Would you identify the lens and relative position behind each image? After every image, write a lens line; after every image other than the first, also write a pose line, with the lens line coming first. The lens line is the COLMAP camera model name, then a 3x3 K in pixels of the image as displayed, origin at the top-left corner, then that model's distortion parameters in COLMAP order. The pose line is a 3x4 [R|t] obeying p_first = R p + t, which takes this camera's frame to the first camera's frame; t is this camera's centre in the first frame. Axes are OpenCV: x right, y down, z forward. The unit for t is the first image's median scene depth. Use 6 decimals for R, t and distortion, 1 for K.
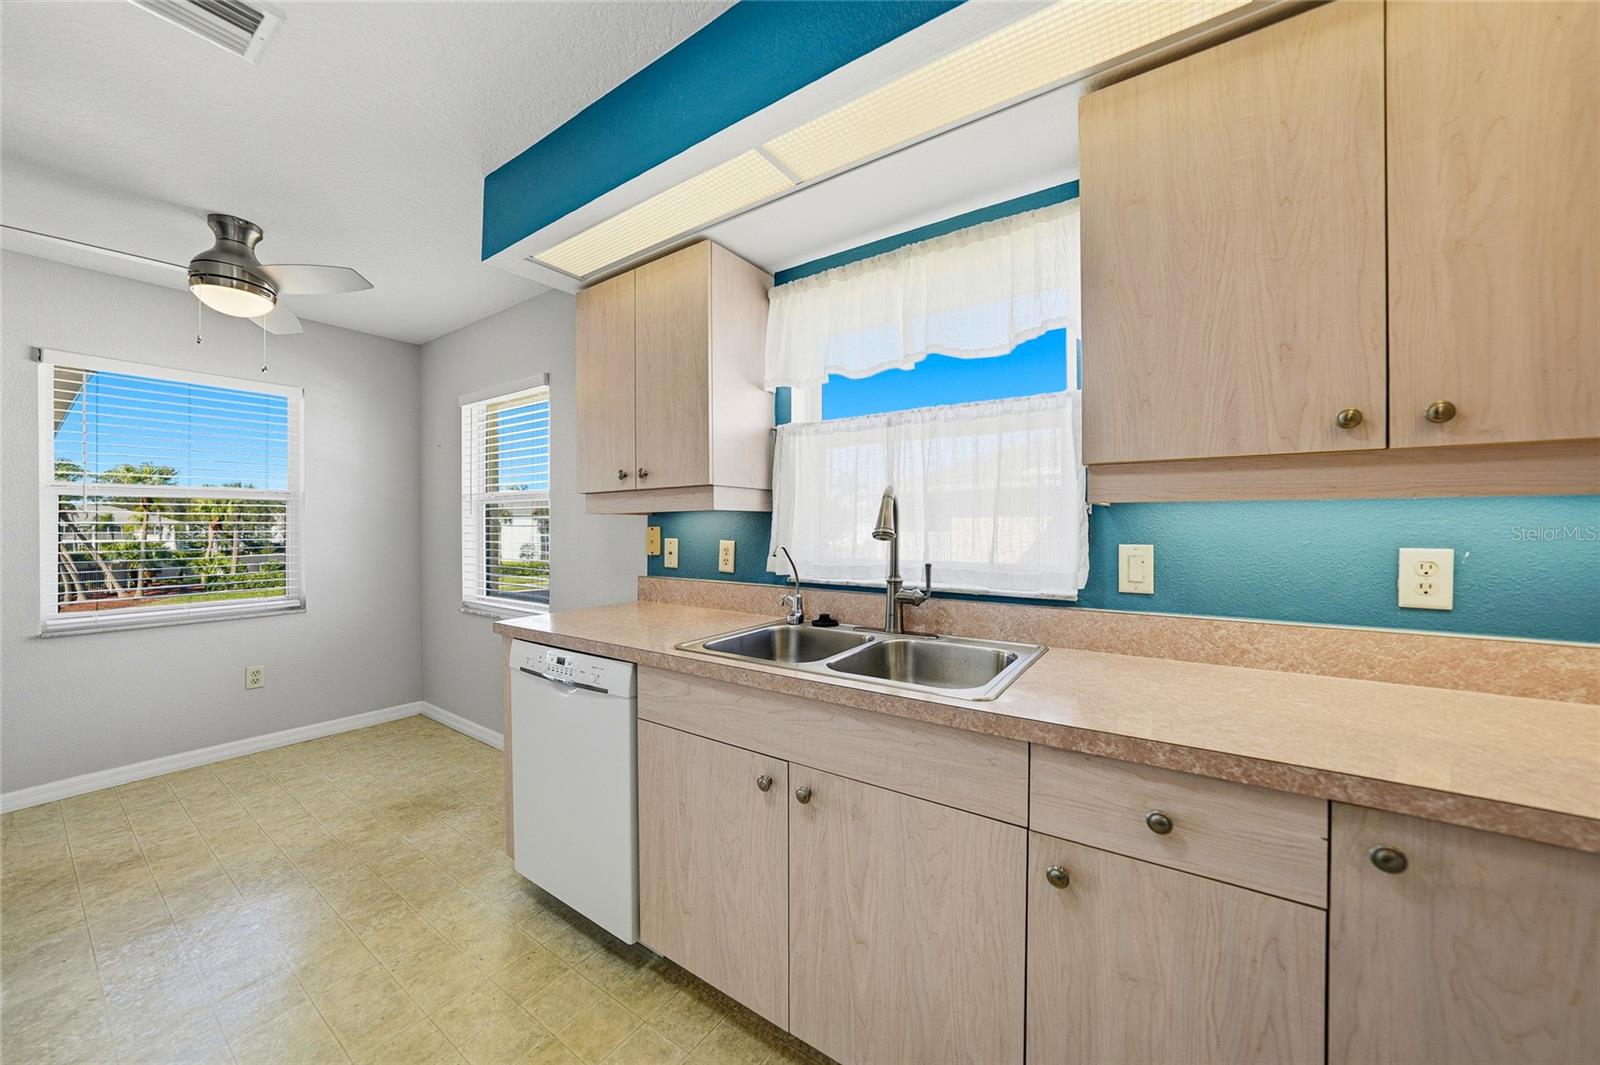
lens RADIAL K [[559.7, 0, 793.6], [0, 559.7, 531.6], [0, 0, 1]] dist [-0.024011, 0.005724]
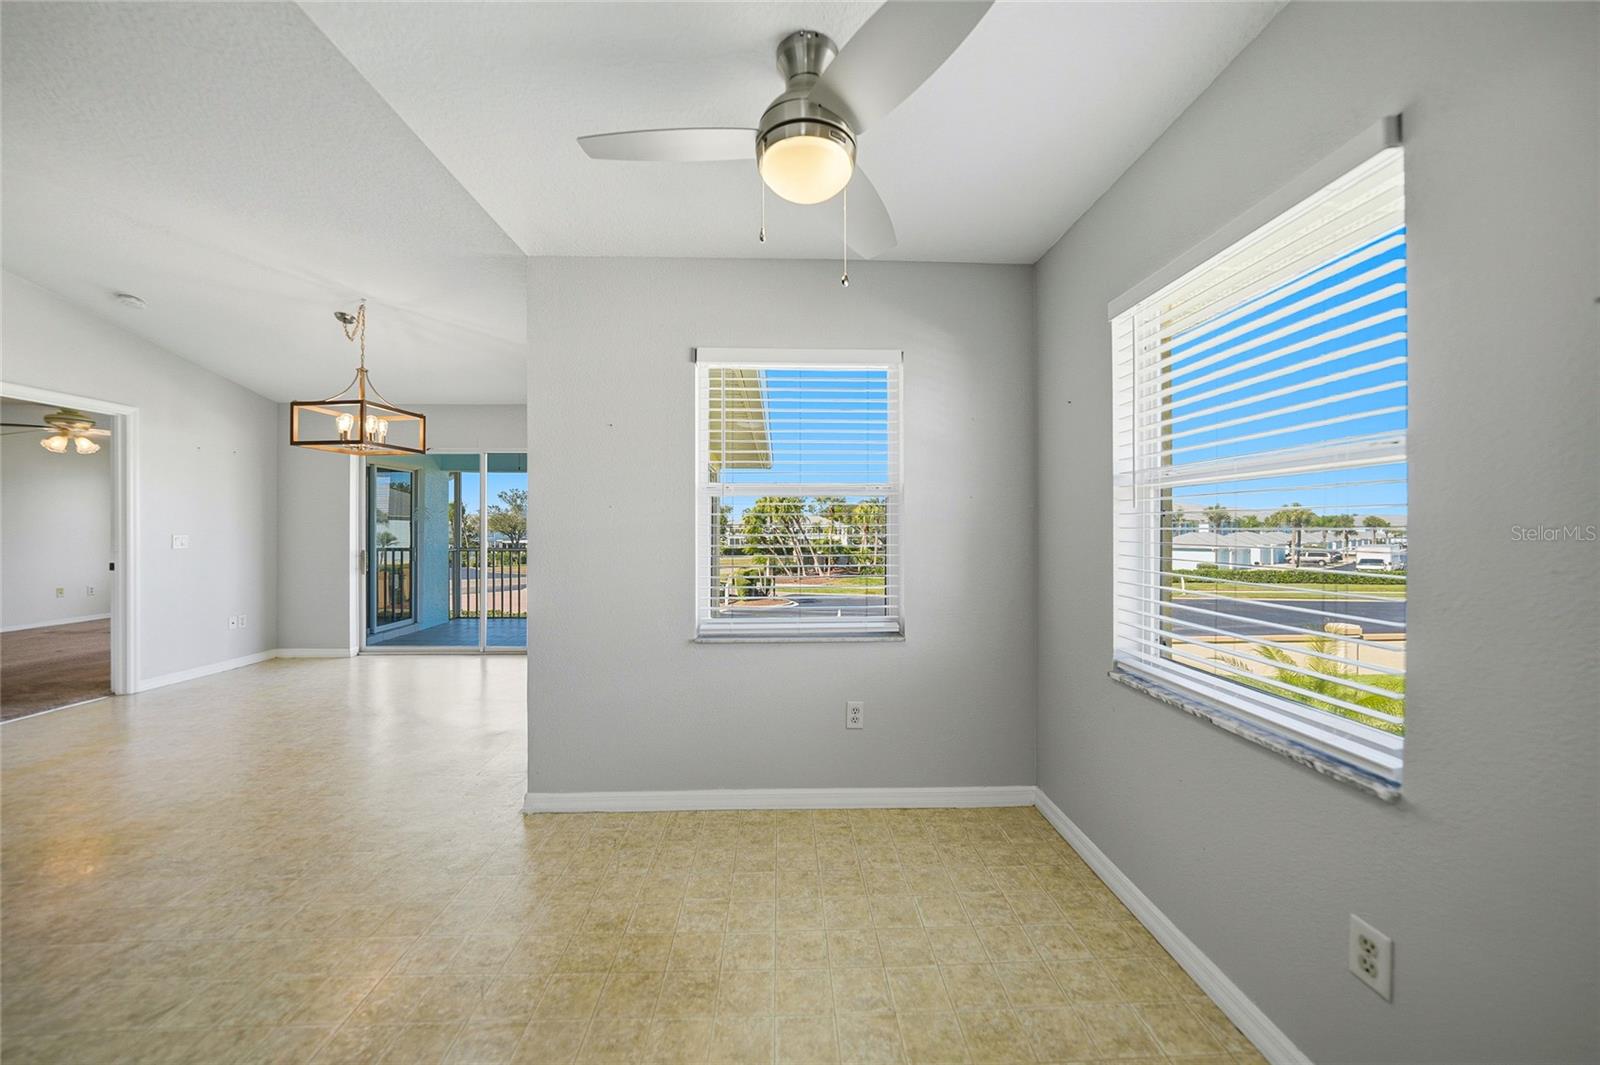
lens RADIAL K [[559.7, 0, 792.2], [0, 559.7, 524.1], [0, 0, 1]] dist [-0.024011, 0.005724]
pose [[0.591494, -0.013672, -0.806193, -0.554324], [-0.008343, 0.999699, -0.023076, 0.002082], [0.806266, 0.020375, 0.591202, 0.655746]]
